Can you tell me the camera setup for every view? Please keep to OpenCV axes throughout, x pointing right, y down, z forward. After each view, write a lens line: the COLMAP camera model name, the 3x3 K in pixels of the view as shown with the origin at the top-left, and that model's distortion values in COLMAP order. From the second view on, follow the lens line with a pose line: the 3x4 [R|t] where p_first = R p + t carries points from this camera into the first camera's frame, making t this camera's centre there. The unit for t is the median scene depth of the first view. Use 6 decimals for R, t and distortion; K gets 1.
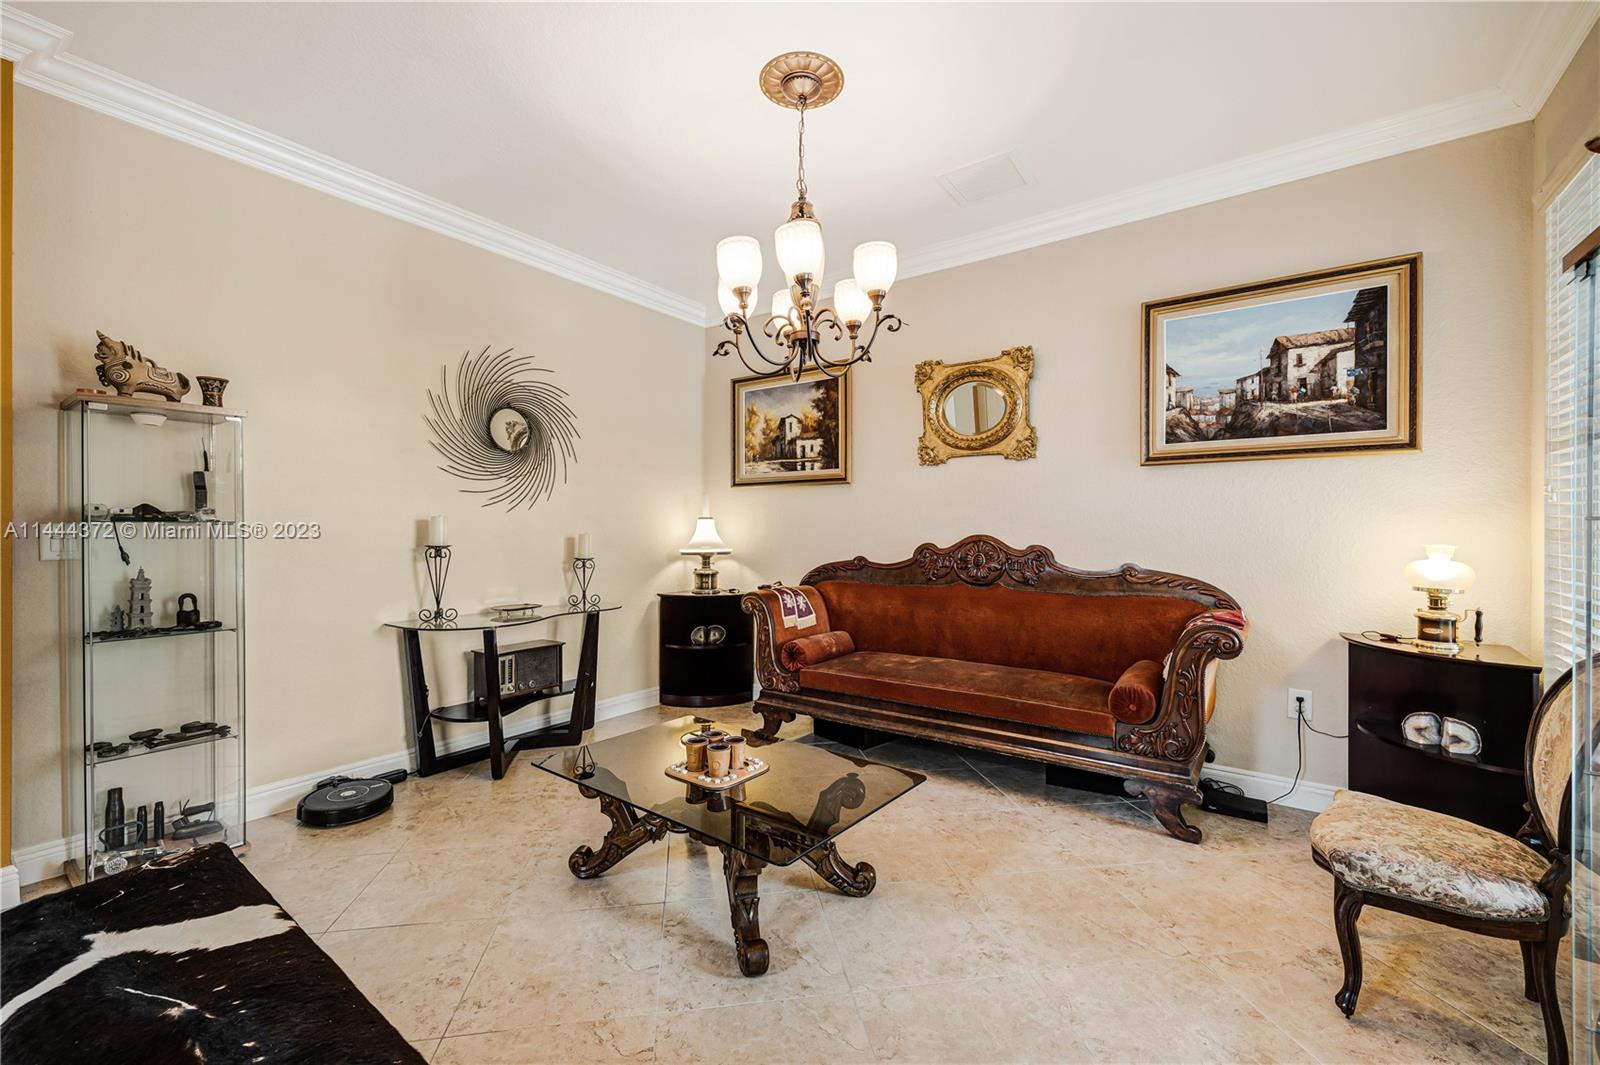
lens RADIAL K [[674.7, 0, 791.1], [0, 674.7, 525.5], [0, 0, 1]] dist [0.003416, -0.000938]
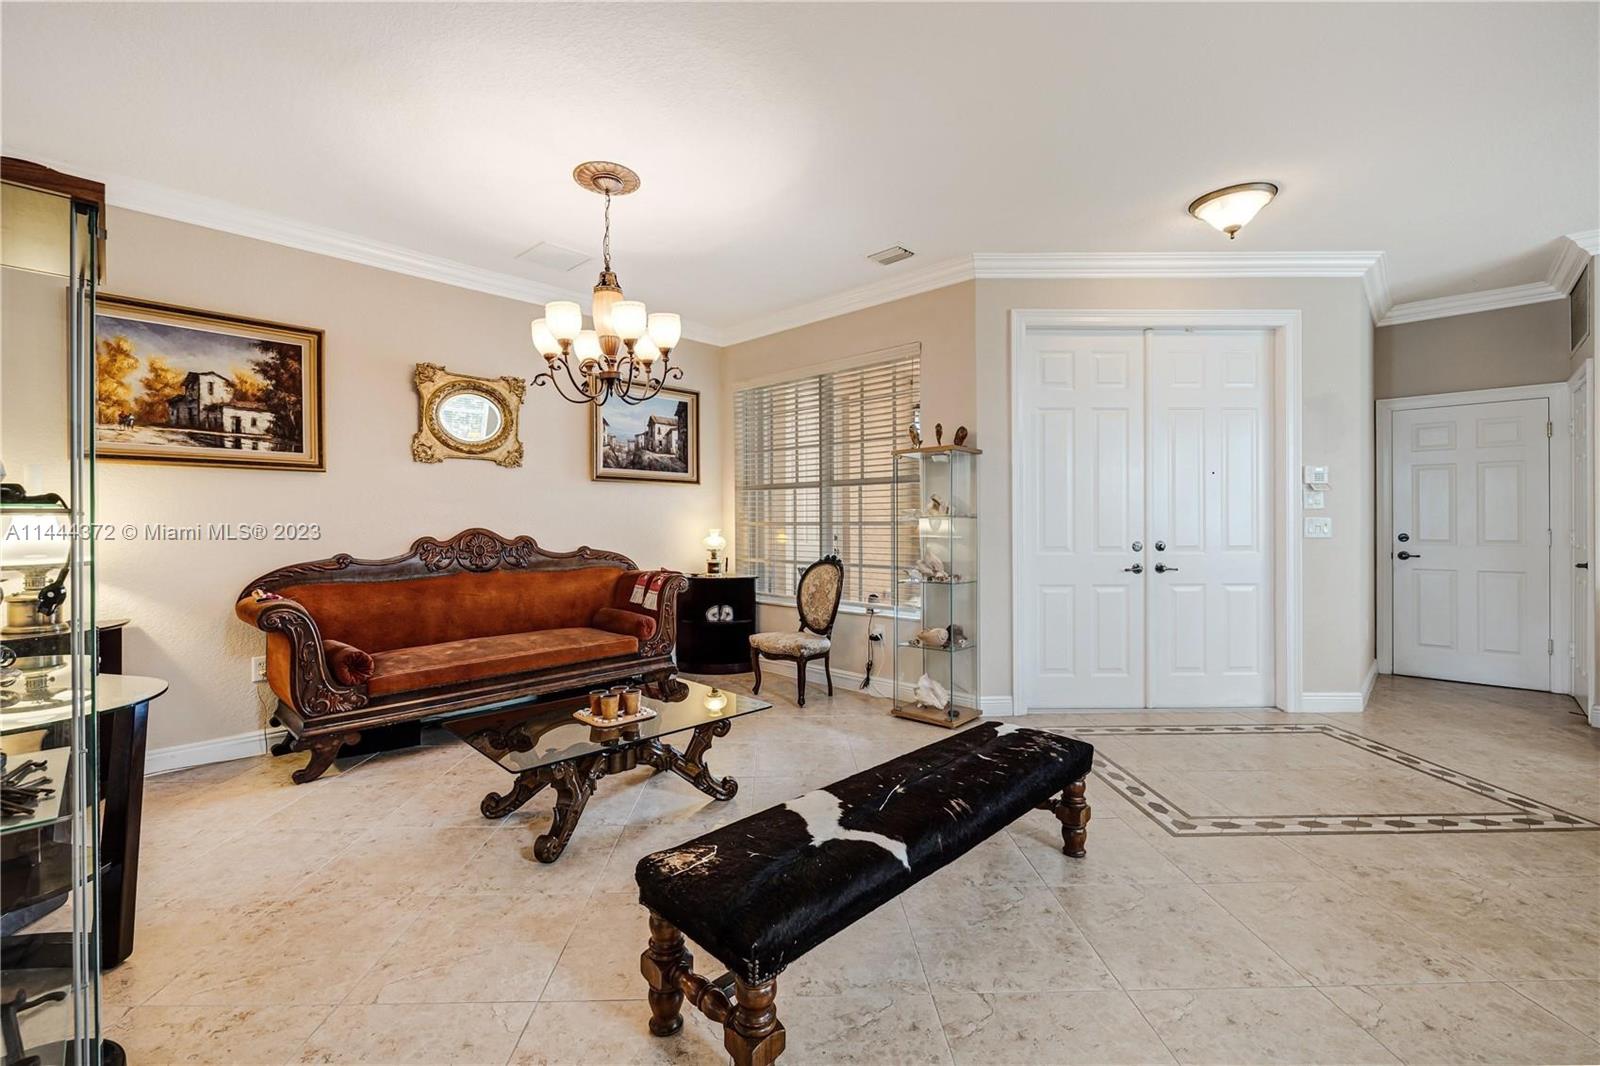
lens RADIAL K [[674.7, 0, 790.5], [0, 674.7, 529.7], [0, 0, 1]] dist [0.003416, -0.000938]
pose [[0.125946, -0.000607, 0.992037, -0.794309], [0.014175, 0.999899, -0.001188, 0.025005], [-0.991936, 0.014211, 0.125941, 0.323491]]
